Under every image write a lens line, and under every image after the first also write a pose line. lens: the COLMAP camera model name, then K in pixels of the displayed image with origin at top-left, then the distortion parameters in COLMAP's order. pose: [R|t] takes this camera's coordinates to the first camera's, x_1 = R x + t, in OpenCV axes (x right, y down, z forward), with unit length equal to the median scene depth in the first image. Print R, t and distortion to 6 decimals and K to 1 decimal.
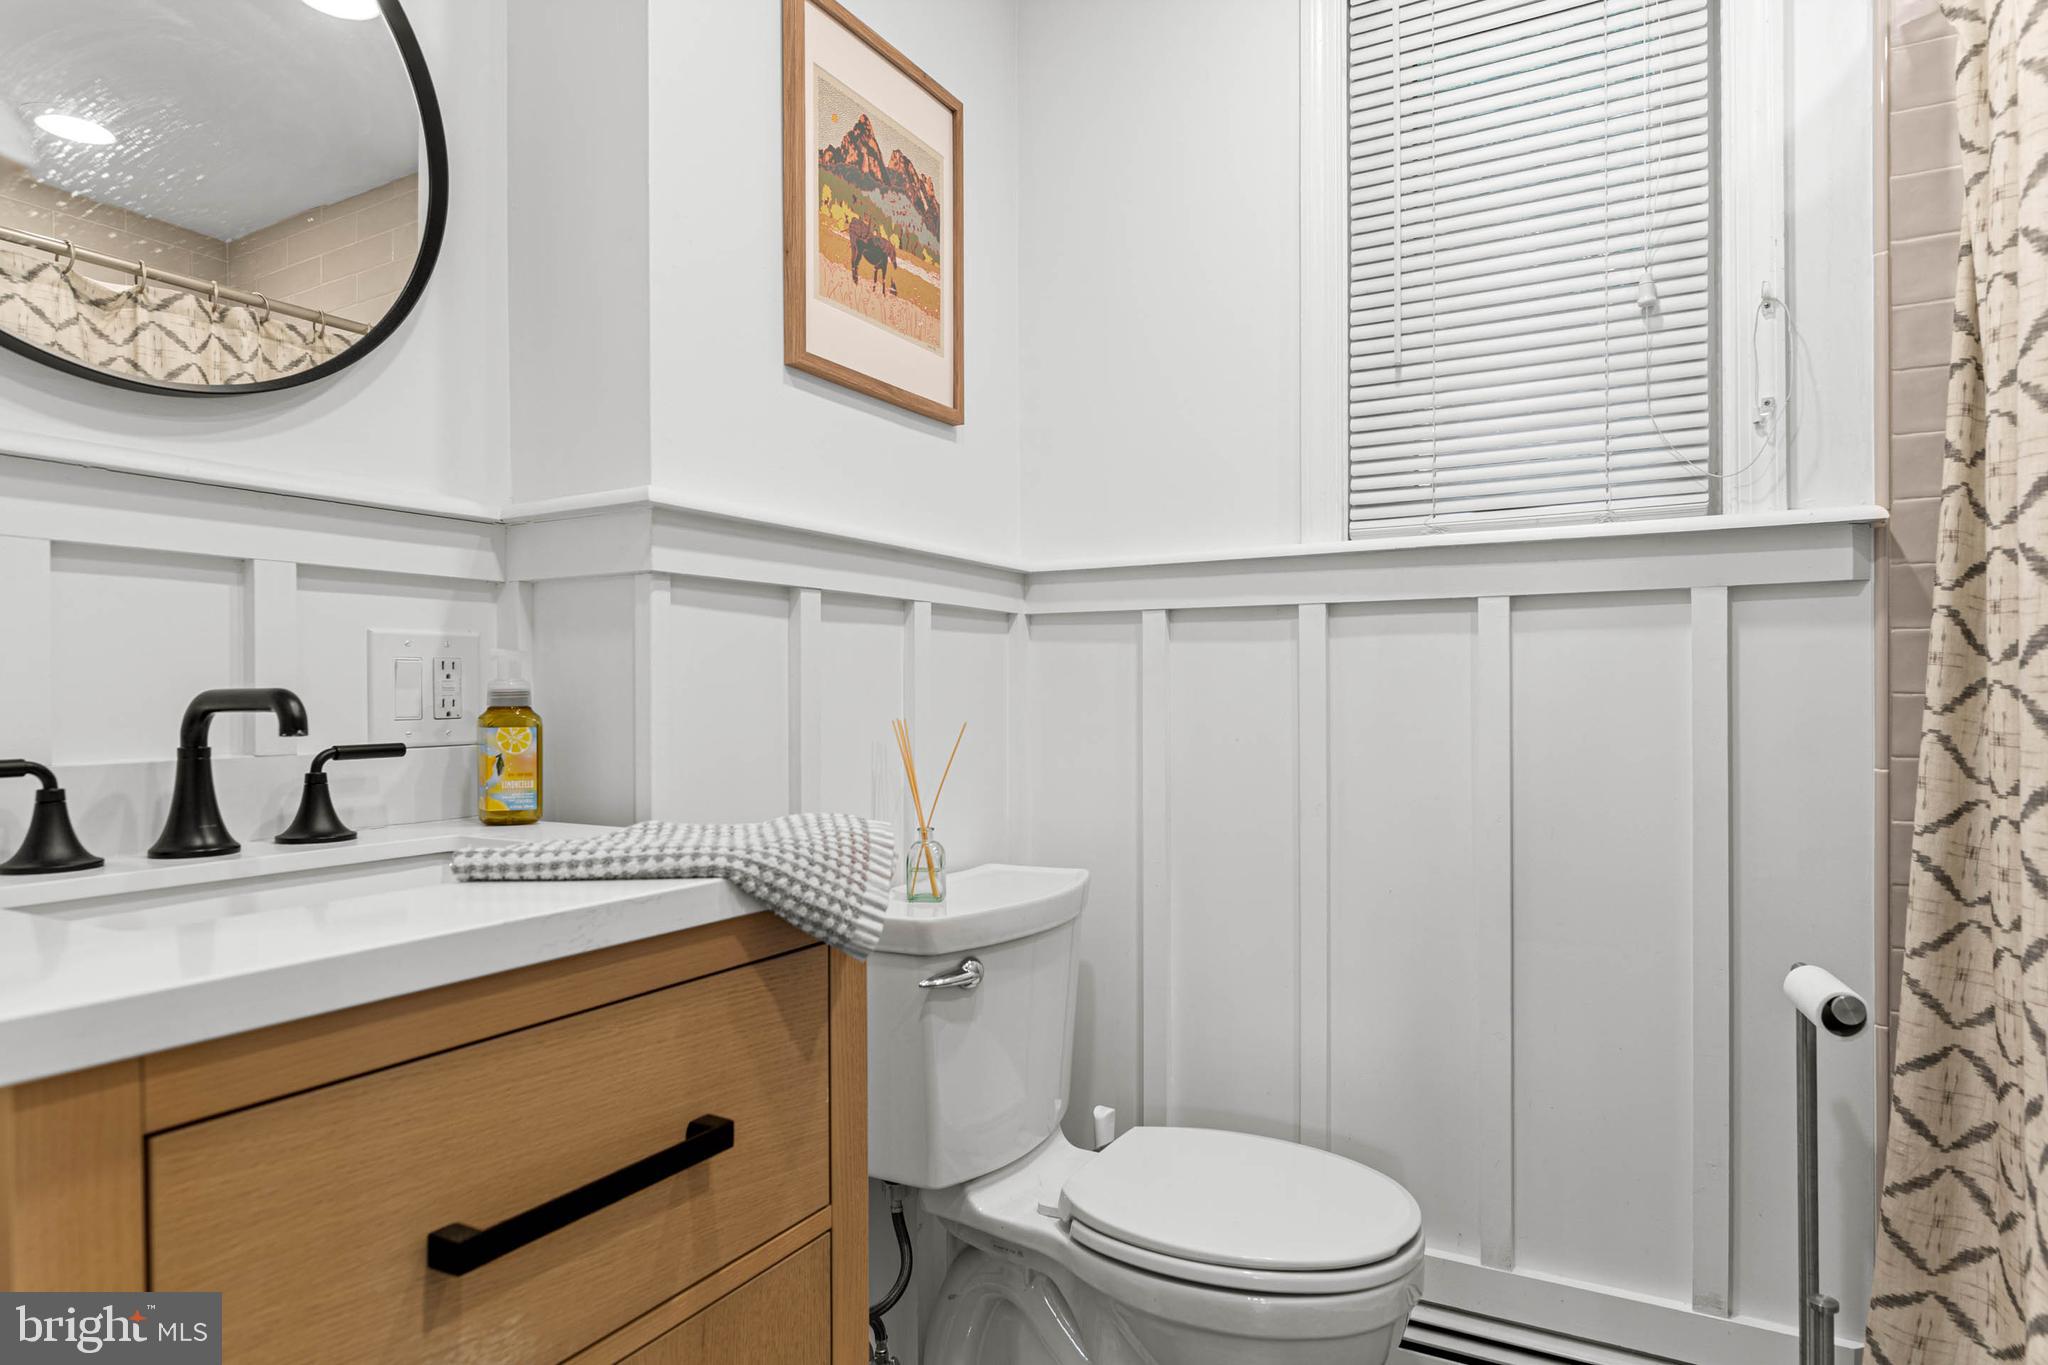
lens RADIAL K [[1177.2, 0, 1035.3], [0, 1177.2, 697.8], [0, 0, 1]] dist [0.000150, -0.001767]
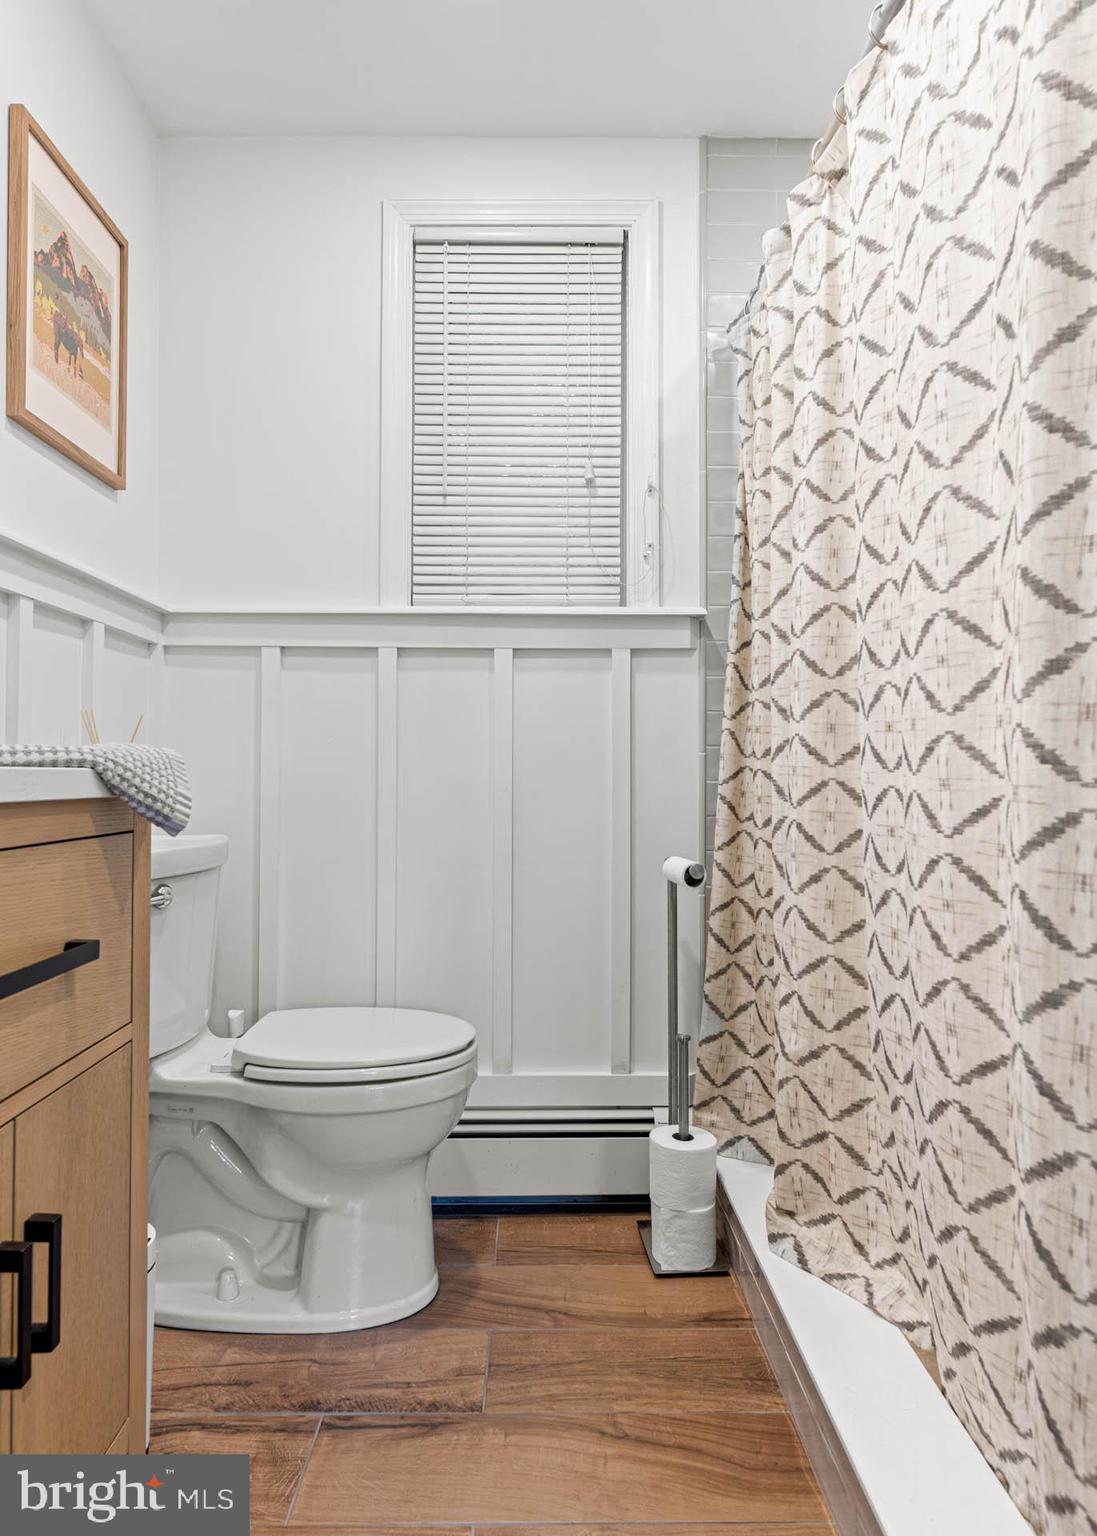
lens RADIAL K [[956.5, 0, 546.0], [0, 956.5, 762.2], [0, 0, 1]] dist [-0.000512, 0.000682]
pose [[0.865895, 0.013610, 0.500041, -0.222109], [-0.004710, 0.999807, -0.019056, 0.100514], [-0.500204, 0.014146, 0.865792, -0.155154]]
